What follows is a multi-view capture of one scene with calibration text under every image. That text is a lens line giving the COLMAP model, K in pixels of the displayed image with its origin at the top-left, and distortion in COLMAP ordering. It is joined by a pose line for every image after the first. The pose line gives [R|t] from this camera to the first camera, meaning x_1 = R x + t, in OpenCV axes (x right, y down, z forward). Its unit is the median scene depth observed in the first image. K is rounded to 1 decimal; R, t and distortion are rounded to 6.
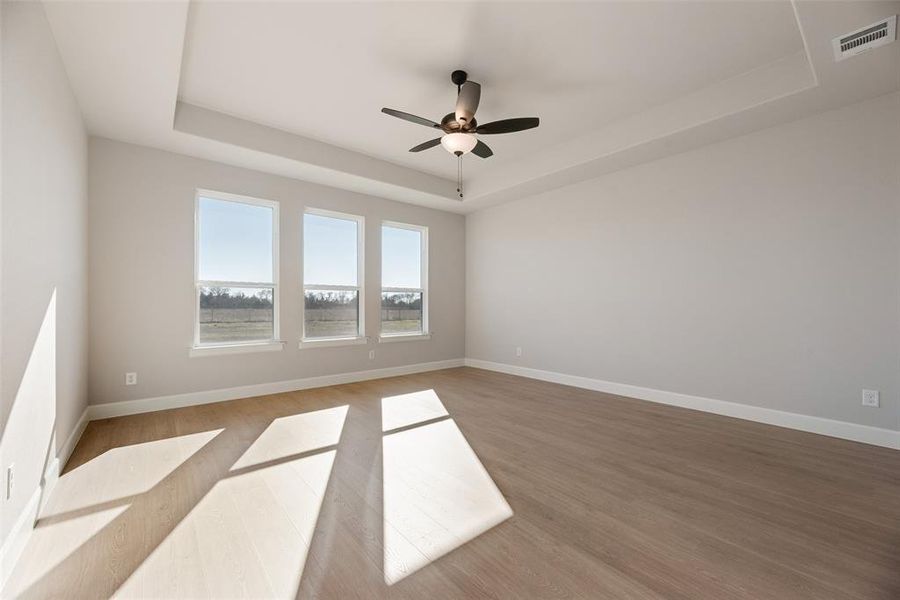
lens RADIAL K [[361.8, 0, 449.5], [0, 361.8, 302.2], [0, 0, 1]] dist [0.007590, 0.000382]
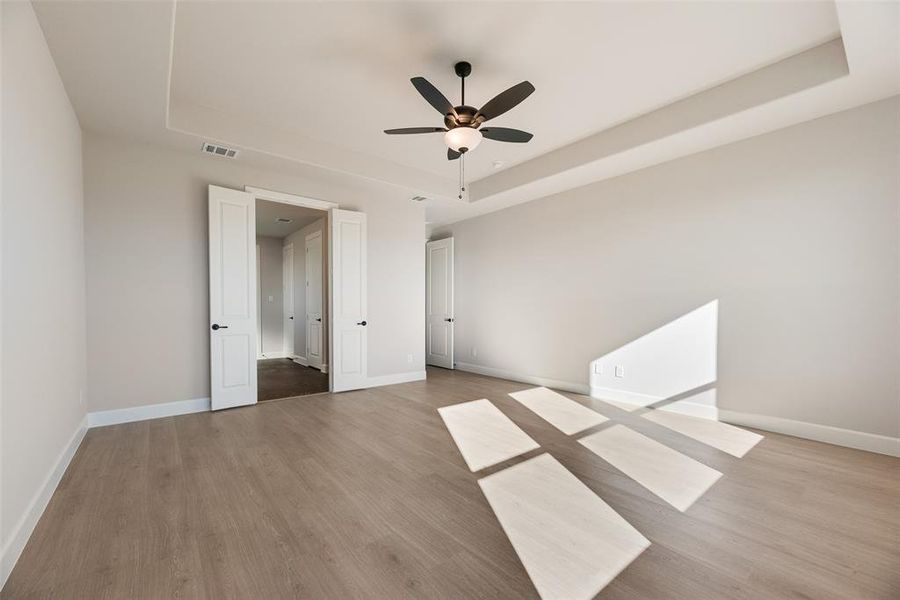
lens RADIAL K [[361.8, 0, 449.5], [0, 361.8, 302.2], [0, 0, 1]] dist [0.007590, 0.000382]
pose [[-0.999973, -0.003774, 0.006316, 0.052840], [-0.003998, 0.999348, -0.035870, 0.019032], [-0.006176, -0.035894, -0.999337, 1.898925]]
